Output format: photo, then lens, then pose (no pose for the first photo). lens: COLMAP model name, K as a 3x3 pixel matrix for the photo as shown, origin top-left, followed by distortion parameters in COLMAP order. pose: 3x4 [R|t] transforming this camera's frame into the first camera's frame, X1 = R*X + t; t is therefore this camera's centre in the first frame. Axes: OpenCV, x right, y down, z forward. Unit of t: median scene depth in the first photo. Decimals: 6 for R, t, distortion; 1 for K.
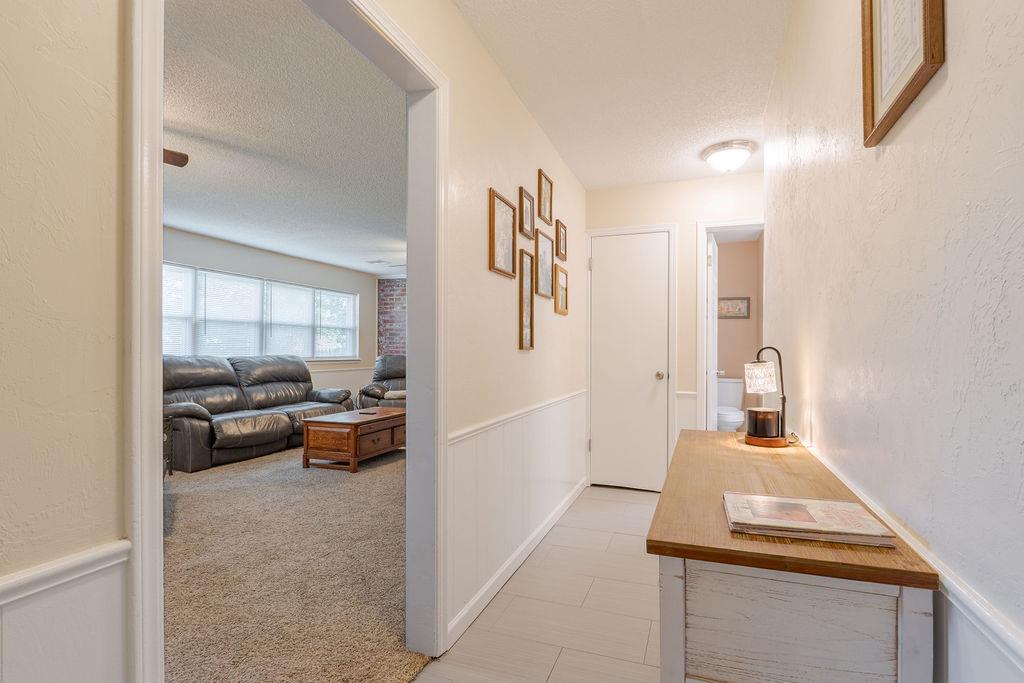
lens RADIAL K [[482.2, 0, 527.2], [0, 482.2, 350.2], [0, 0, 1]] dist [-0.004488, 0.001363]
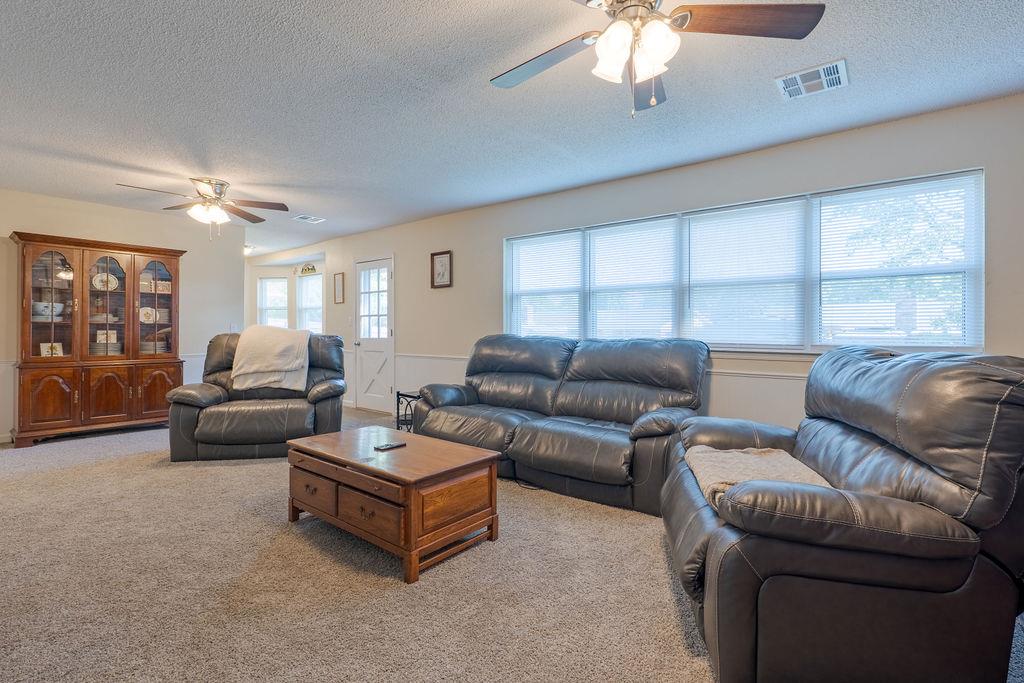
lens RADIAL K [[481.3, 0, 509.8], [0, 481.3, 331.7], [0, 0, 1]] dist [0.000592, 0.000216]
pose [[-0.329096, 0.012153, -0.944218, 0.128848], [0.006448, 0.999923, 0.010623, -0.006734], [0.944274, -0.002593, -0.329149, 1.178915]]
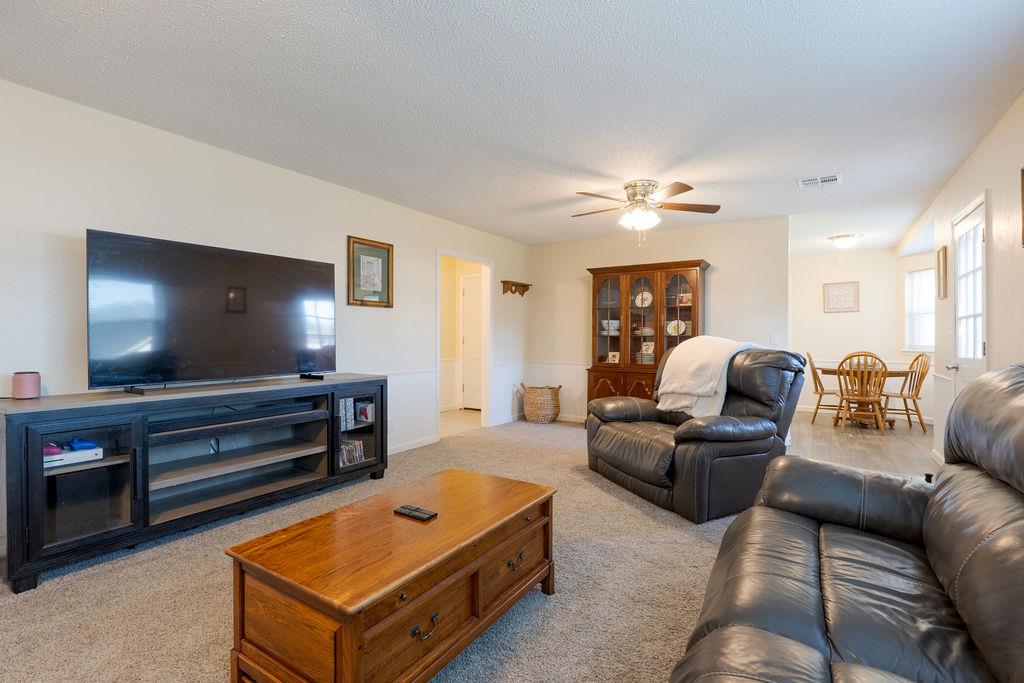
lens RADIAL K [[482.2, 0, 514.4], [0, 482.2, 337.7], [0, 0, 1]] dist [-0.004488, 0.001363]
pose [[-0.975221, 0.007043, 0.221123, -0.444265], [0.004555, 0.999920, -0.011760, -0.003101], [-0.221188, -0.010461, -0.975175, 1.227027]]
